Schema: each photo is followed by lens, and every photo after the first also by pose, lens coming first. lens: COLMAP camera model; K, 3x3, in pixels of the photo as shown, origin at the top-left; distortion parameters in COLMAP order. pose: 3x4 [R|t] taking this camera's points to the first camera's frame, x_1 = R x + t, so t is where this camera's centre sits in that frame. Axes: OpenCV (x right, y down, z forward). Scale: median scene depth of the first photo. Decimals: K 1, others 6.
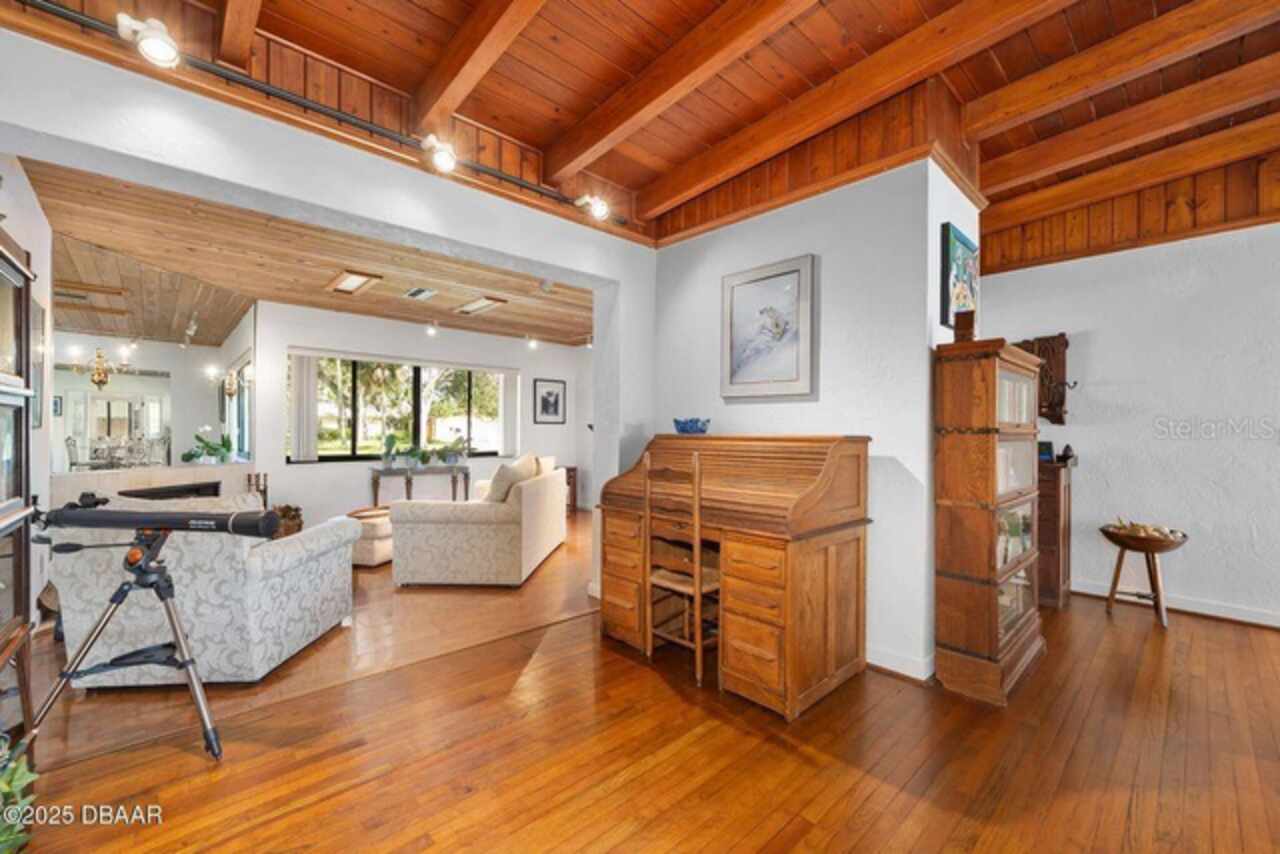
lens RADIAL K [[543.8, 0, 640.0], [0, 543.8, 427.0], [0, 0, 1]] dist [0.021691, -0.000019]
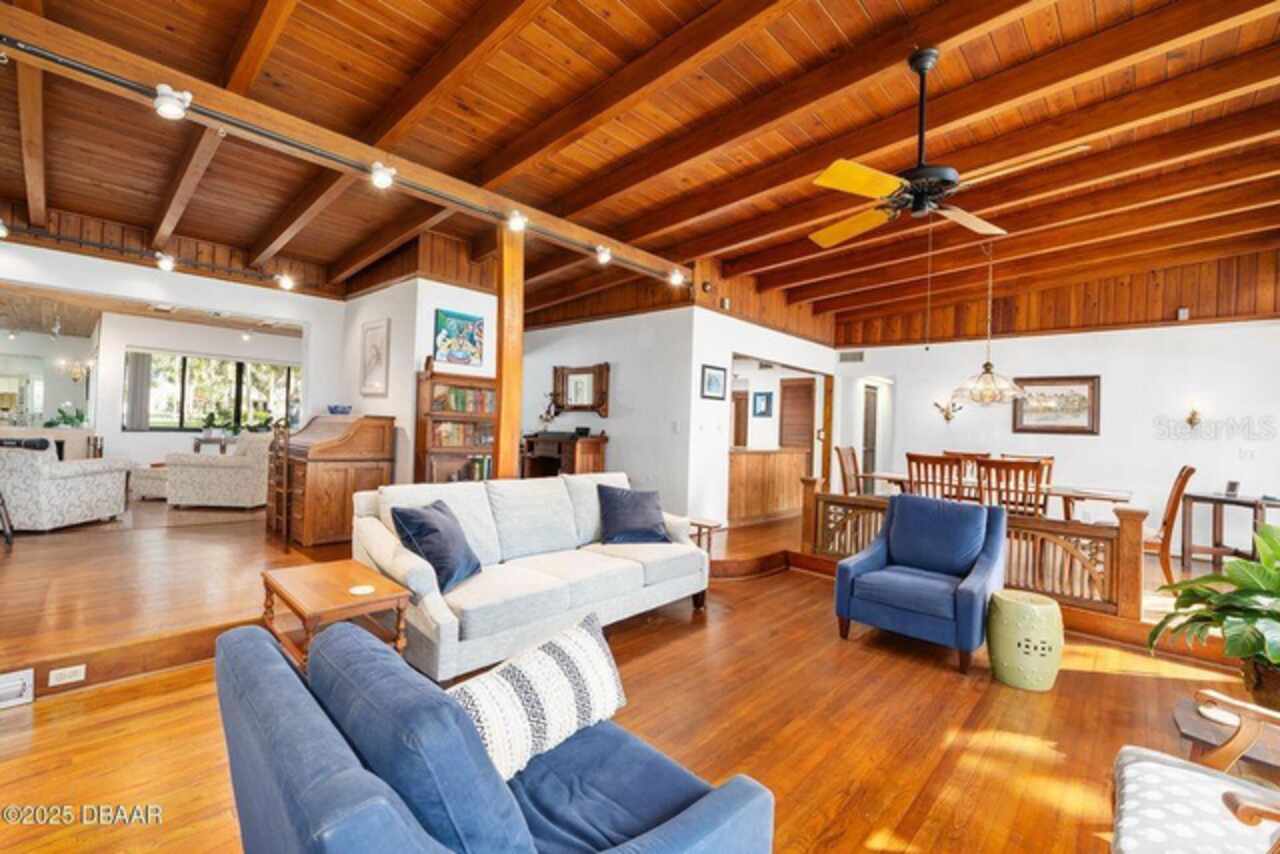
lens RADIAL K [[565.3, 0, 637.1], [0, 565.3, 417.7], [0, 0, 1]] dist [0.012505, 0.000065]
pose [[0.997292, 0.032721, 0.065864, 0.749942], [-0.032158, 0.999437, -0.009585, 0.008143], [-0.066141, 0.007441, 0.997783, -0.700792]]
